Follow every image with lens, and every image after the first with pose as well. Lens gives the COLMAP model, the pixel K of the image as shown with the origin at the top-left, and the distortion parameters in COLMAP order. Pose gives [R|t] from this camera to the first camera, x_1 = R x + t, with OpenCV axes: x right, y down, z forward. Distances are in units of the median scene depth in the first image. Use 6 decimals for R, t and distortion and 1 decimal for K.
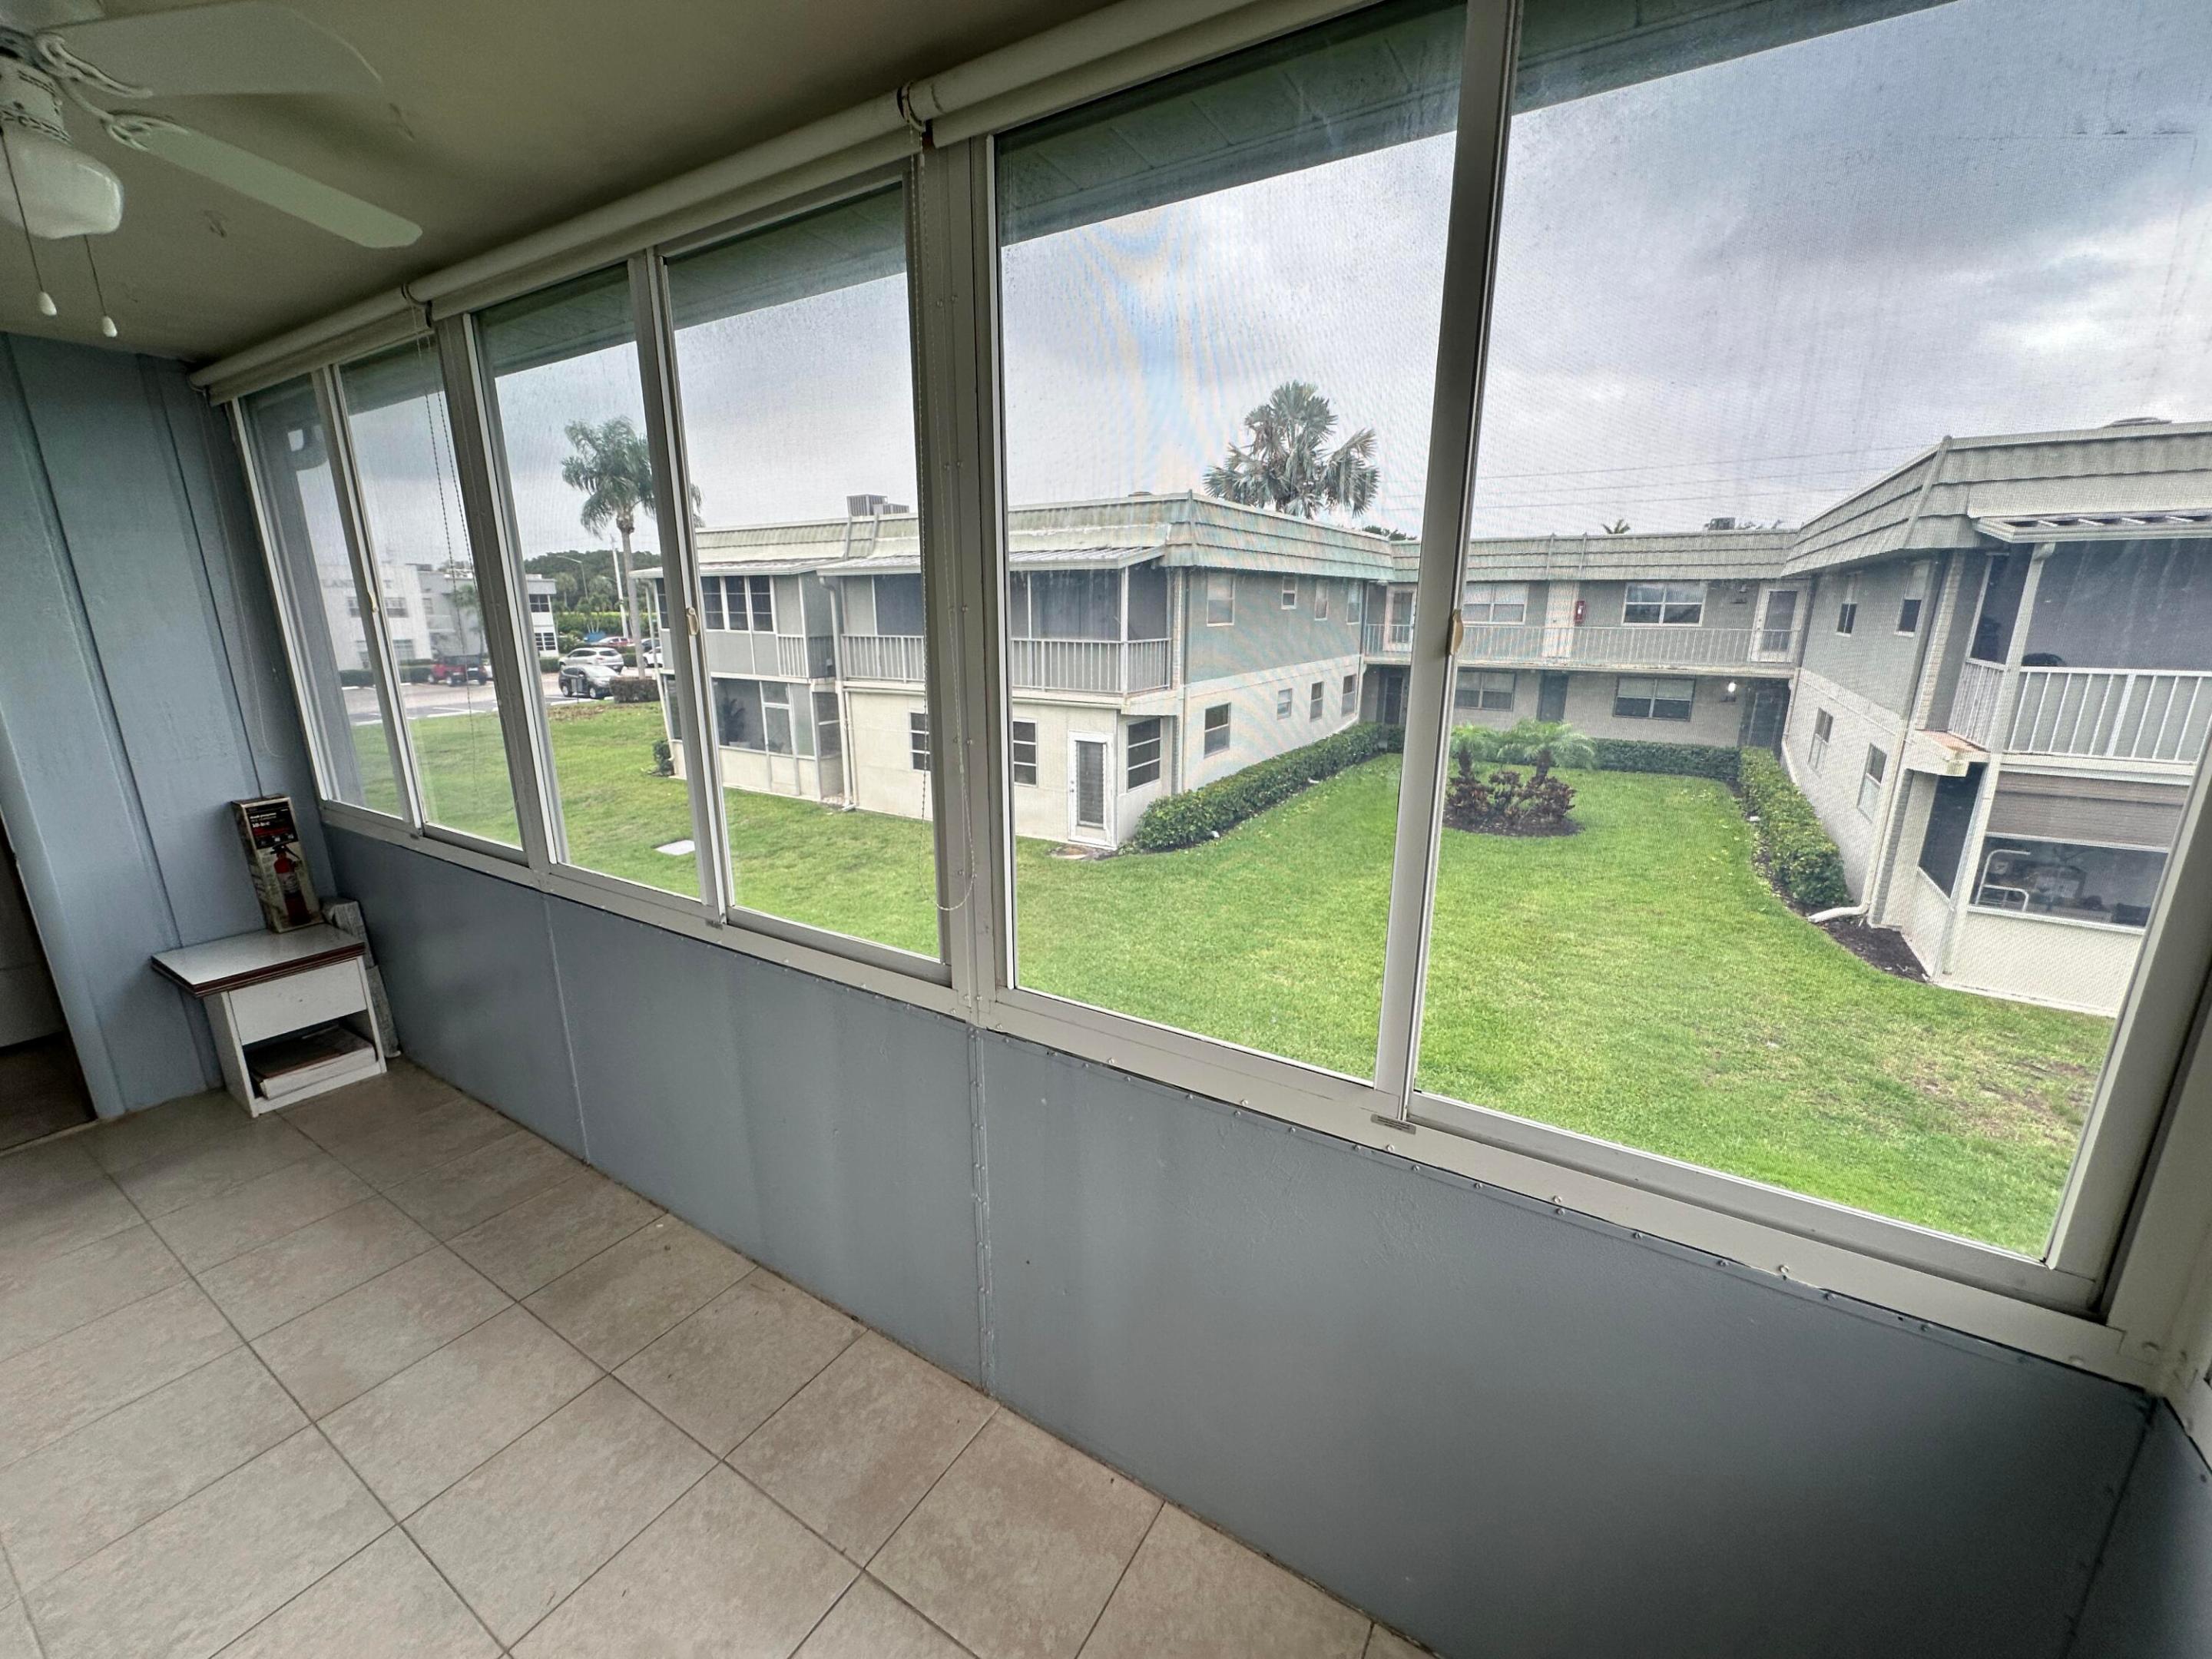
lens RADIAL K [[884.3, 0, 1108.1], [0, 884.3, 831.4], [0, 0, 1]] dist [0.001182, 0.000033]
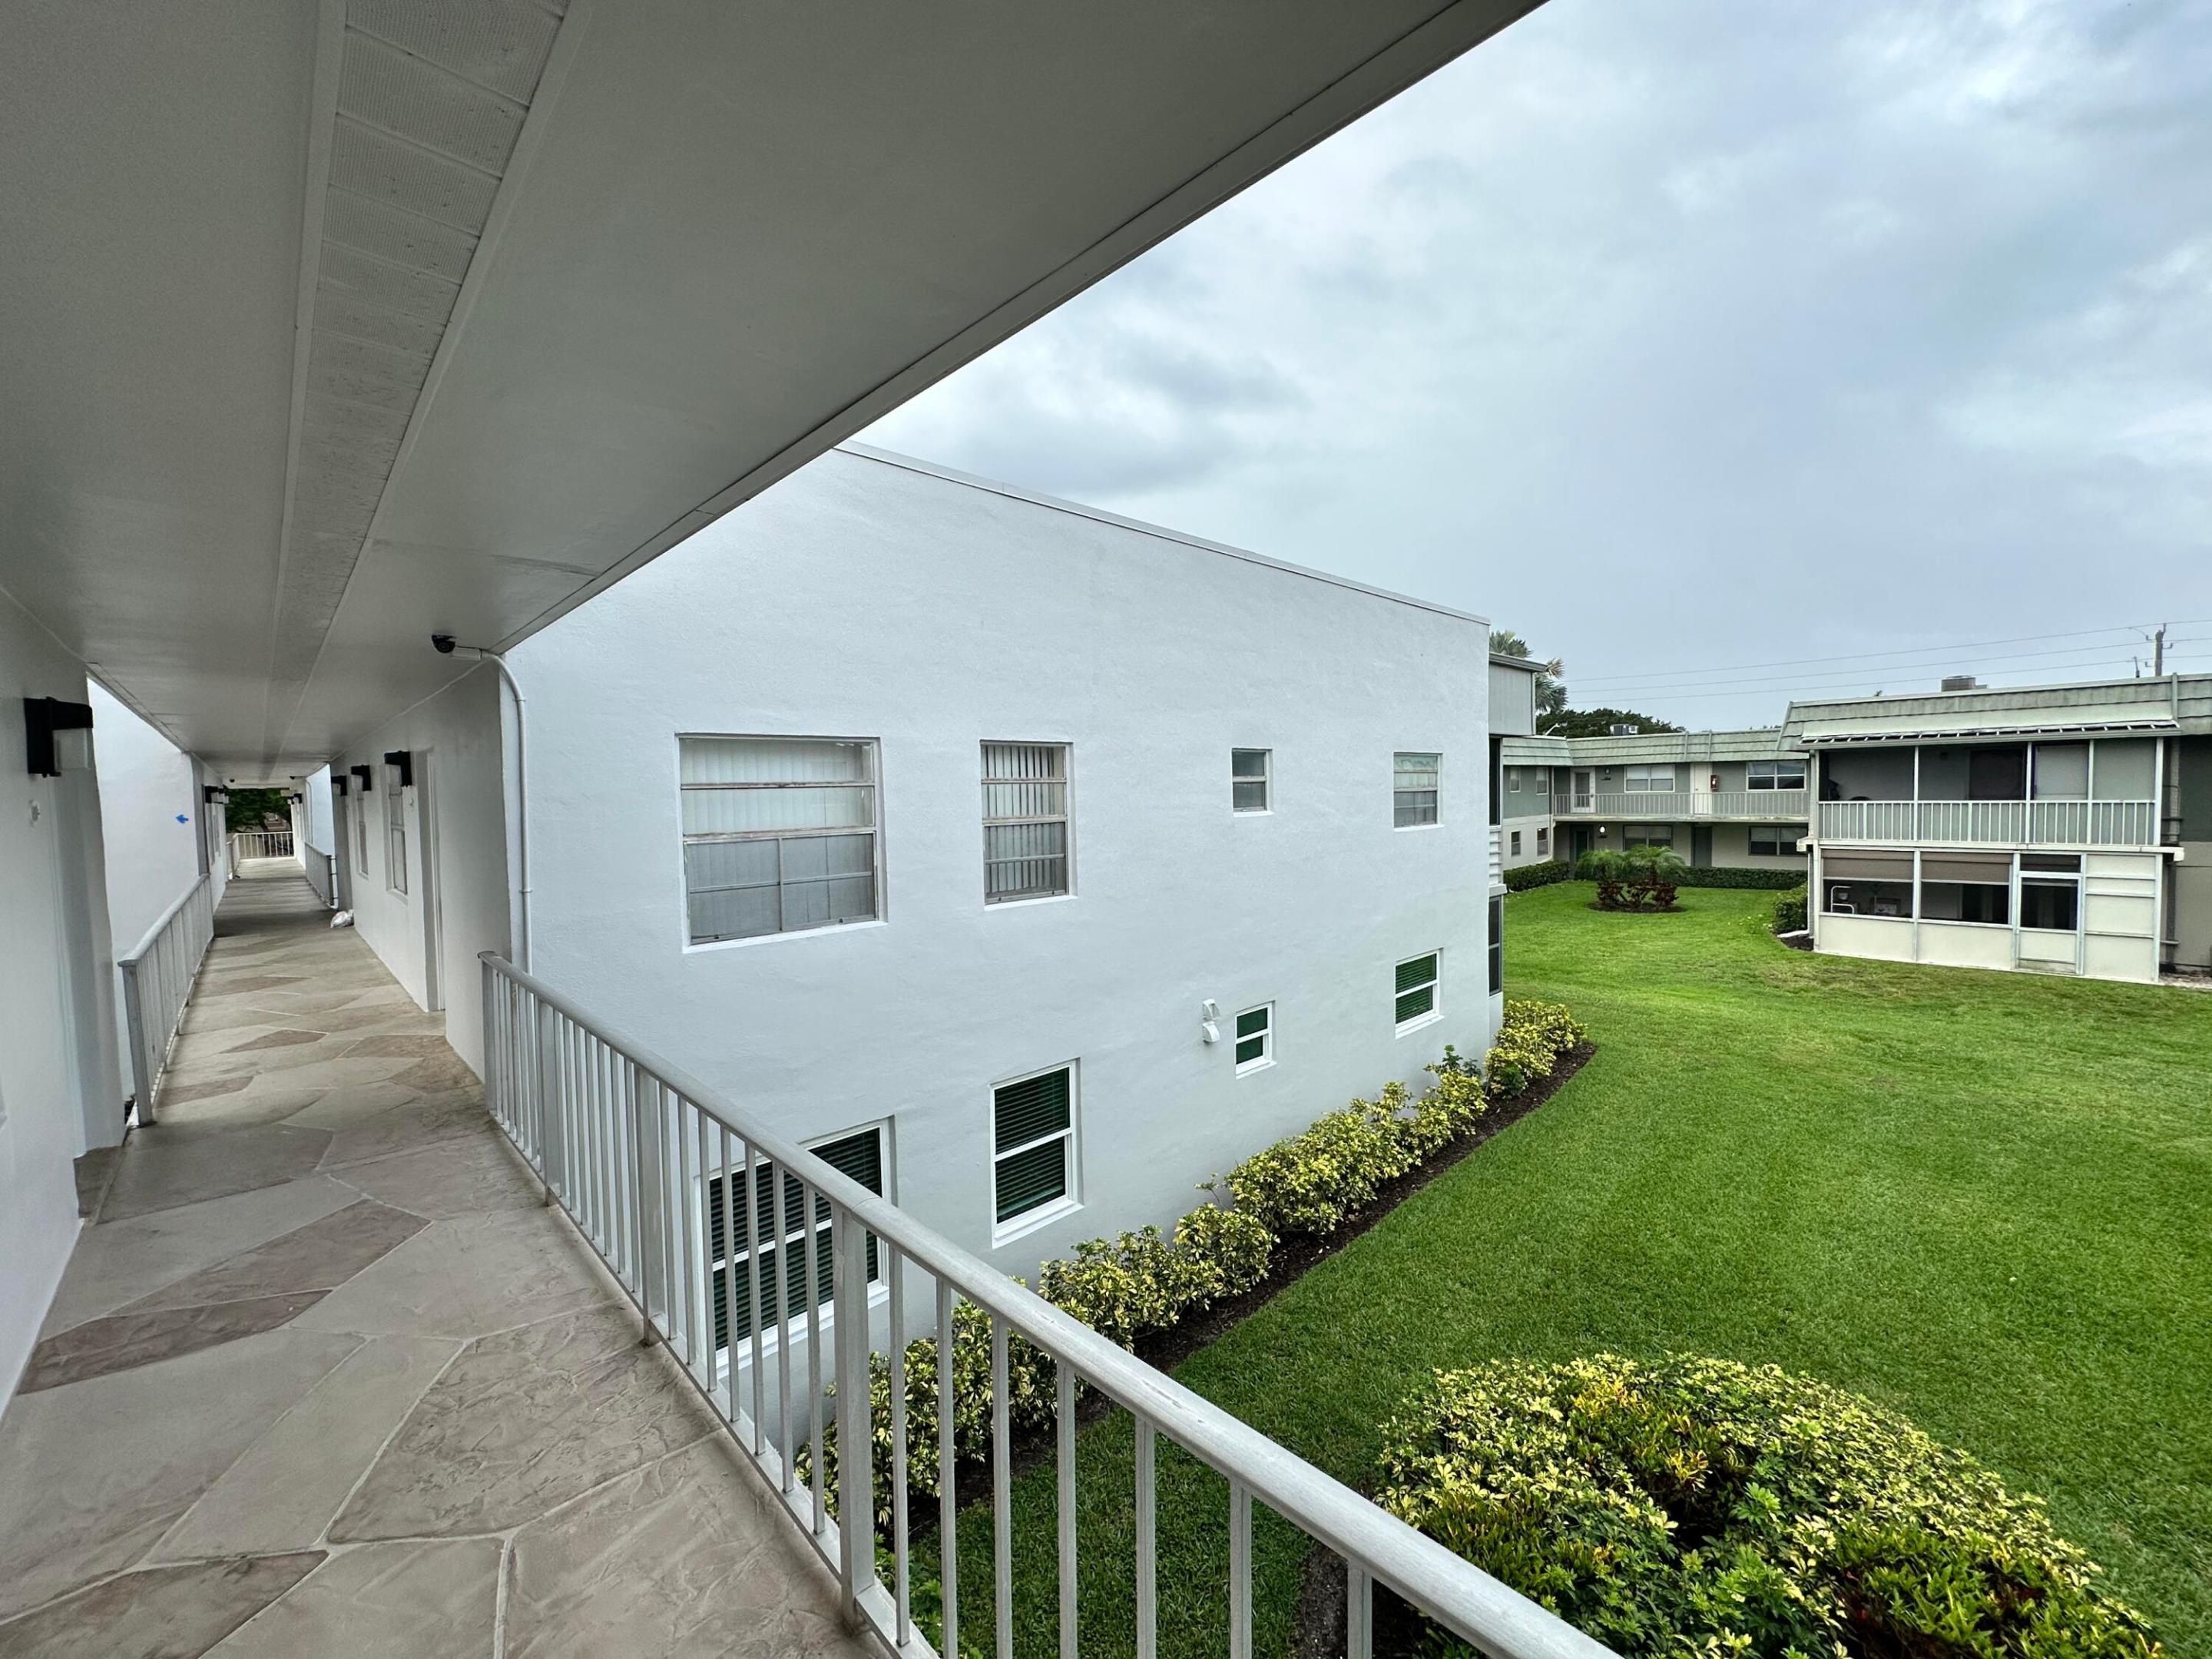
lens RADIAL K [[884.3, 0, 1099.4], [0, 884.3, 832.2], [0, 0, 1]] dist [0.001182, 0.000033]
pose [[0.965709, -0.010796, -0.259403, -0.060147], [-0.042019, 0.979464, -0.197193, 0.158130], [0.256204, 0.201331, 0.945423, -0.607318]]
